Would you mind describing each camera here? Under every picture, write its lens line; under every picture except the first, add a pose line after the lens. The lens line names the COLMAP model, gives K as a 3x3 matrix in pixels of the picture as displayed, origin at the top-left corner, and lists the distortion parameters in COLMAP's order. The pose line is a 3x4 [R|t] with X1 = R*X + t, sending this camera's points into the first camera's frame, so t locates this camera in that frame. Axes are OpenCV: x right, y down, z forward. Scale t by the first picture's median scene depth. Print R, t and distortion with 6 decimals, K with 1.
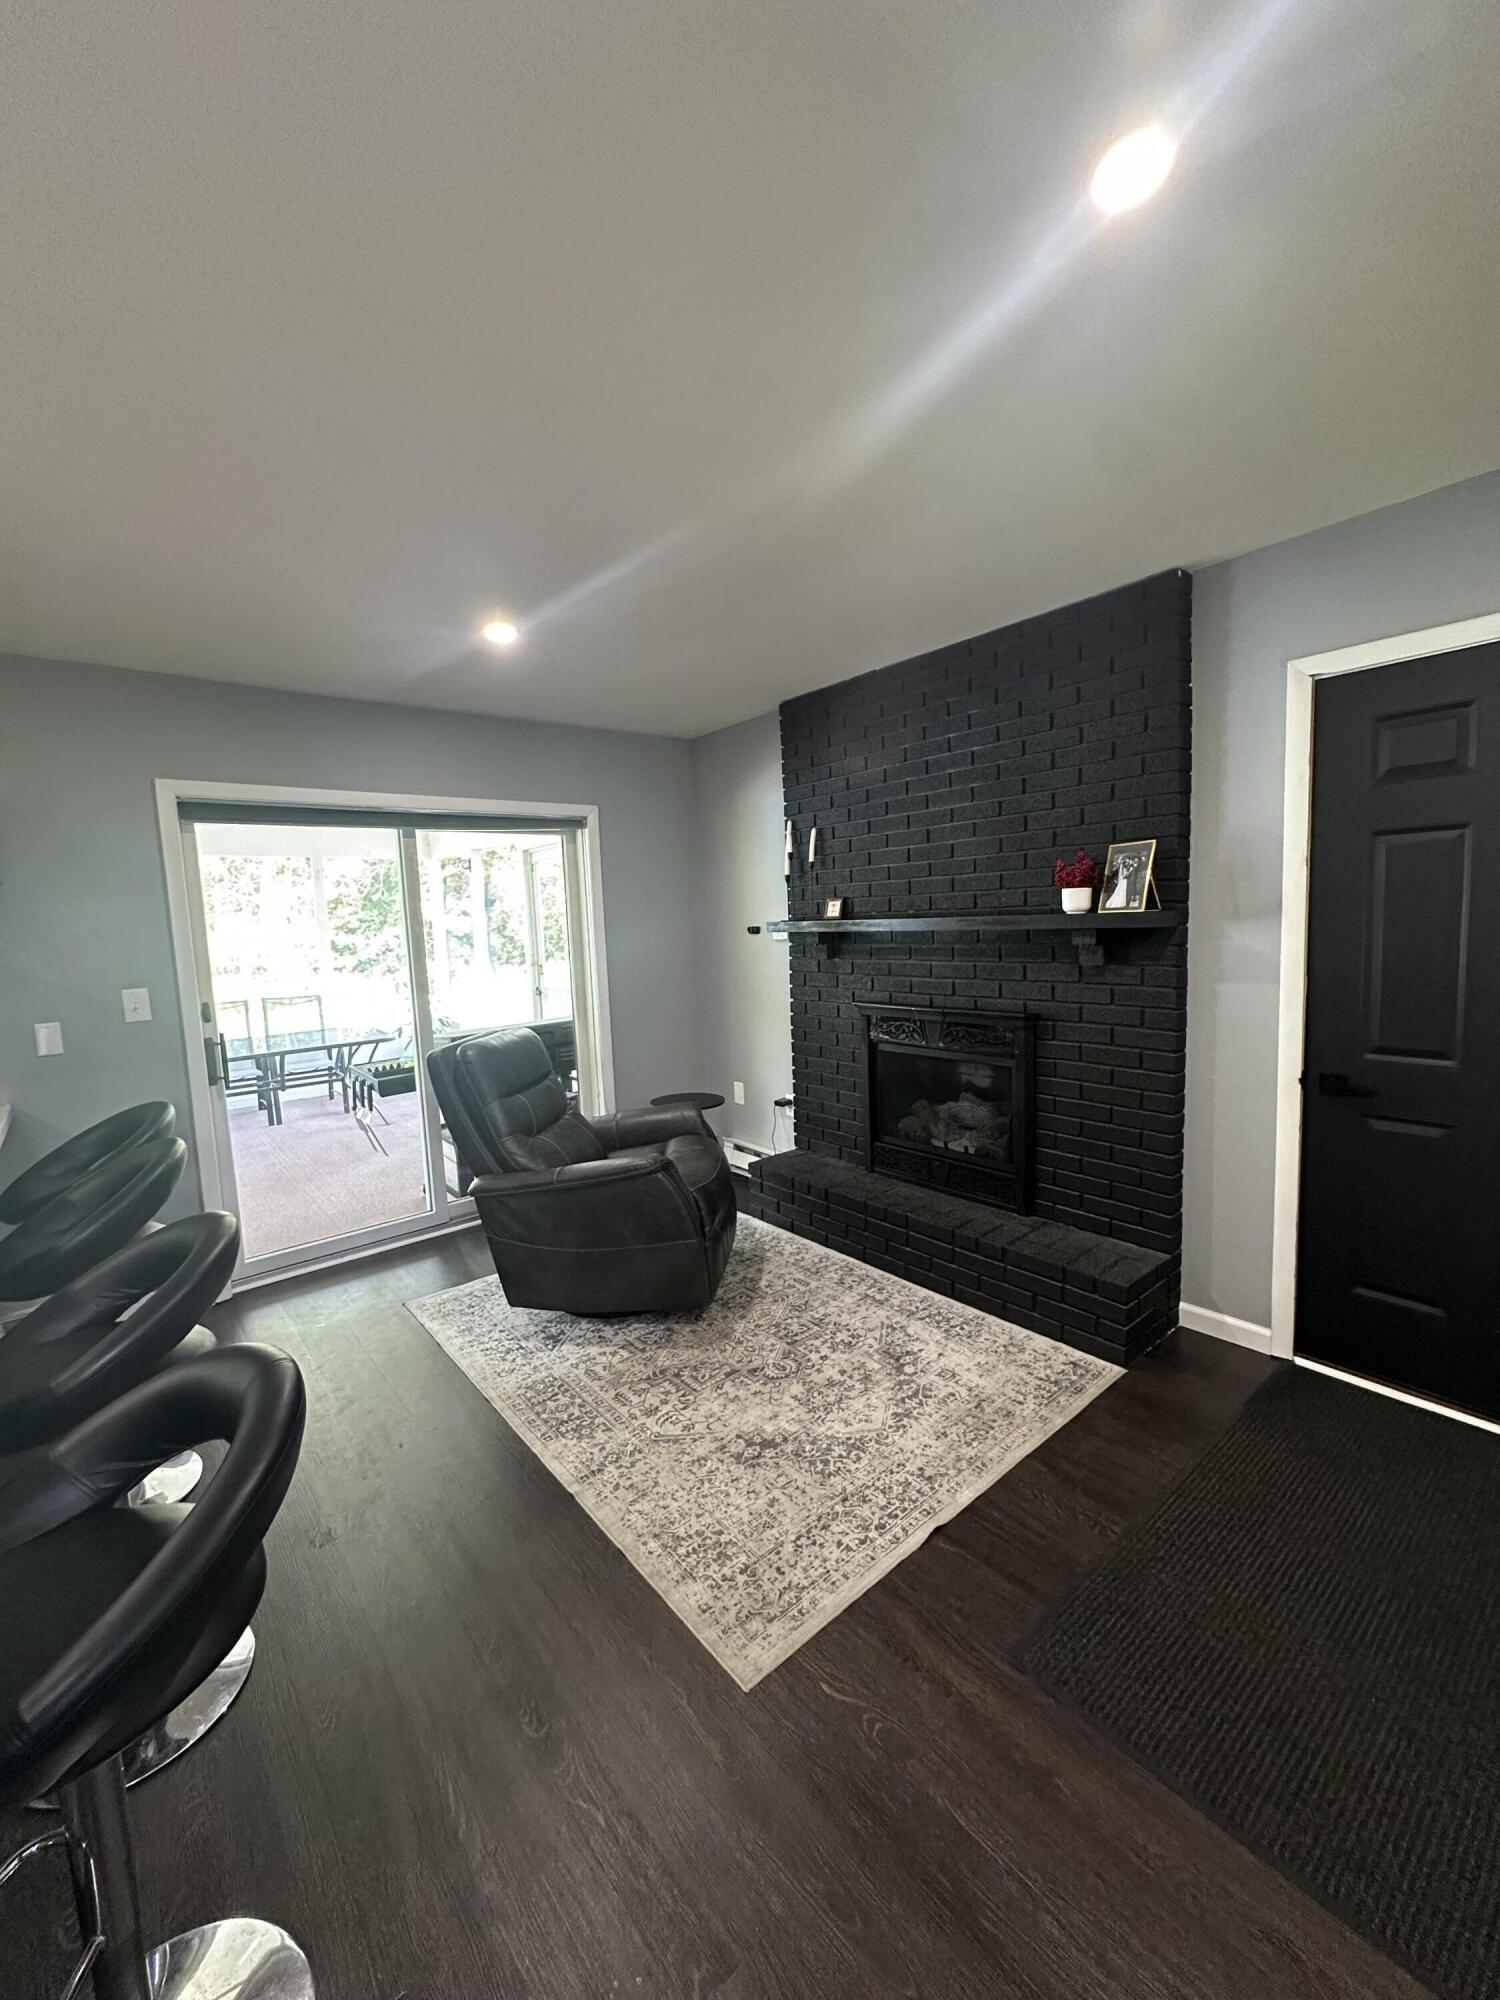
lens RADIAL K [[803.1, 0, 747.3], [0, 803.1, 996.3], [0, 0, 1]] dist [-0.009784, -0.000106]
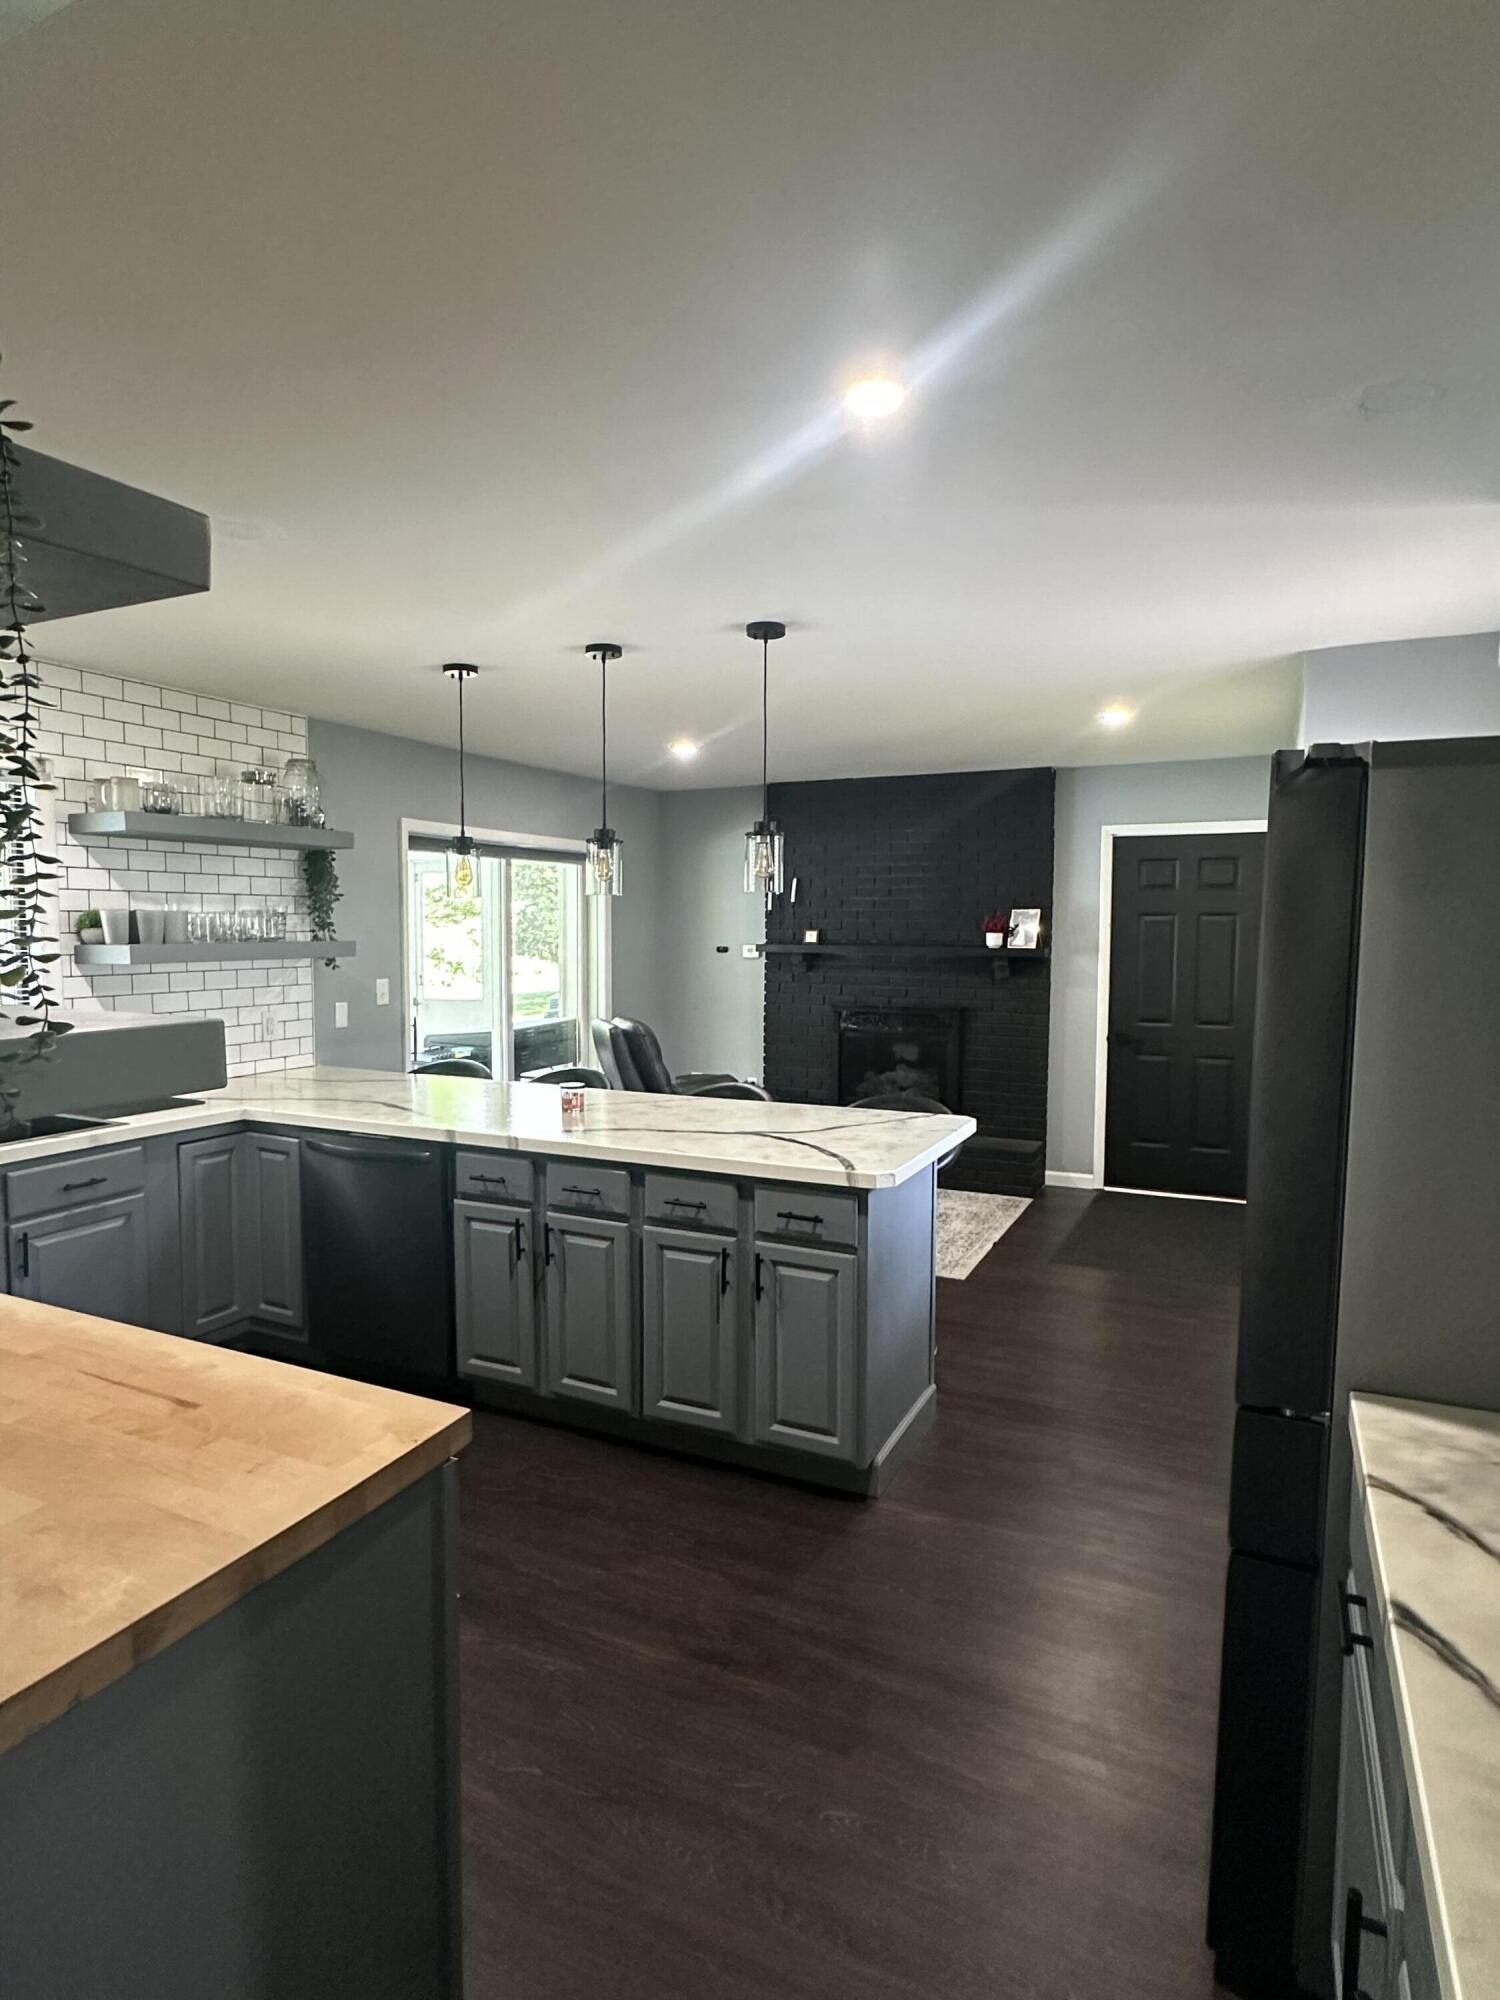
lens RADIAL K [[1066.9, 0, 746.9], [0, 1066.9, 995.5], [0, 0, 1]] dist [-0.002833, -0.001371]
pose [[0.911407, 0.017572, 0.411130, -1.048721], [-0.000433, 0.999128, -0.041742, 0.098823], [-0.411505, 0.037865, 0.910621, -0.895348]]
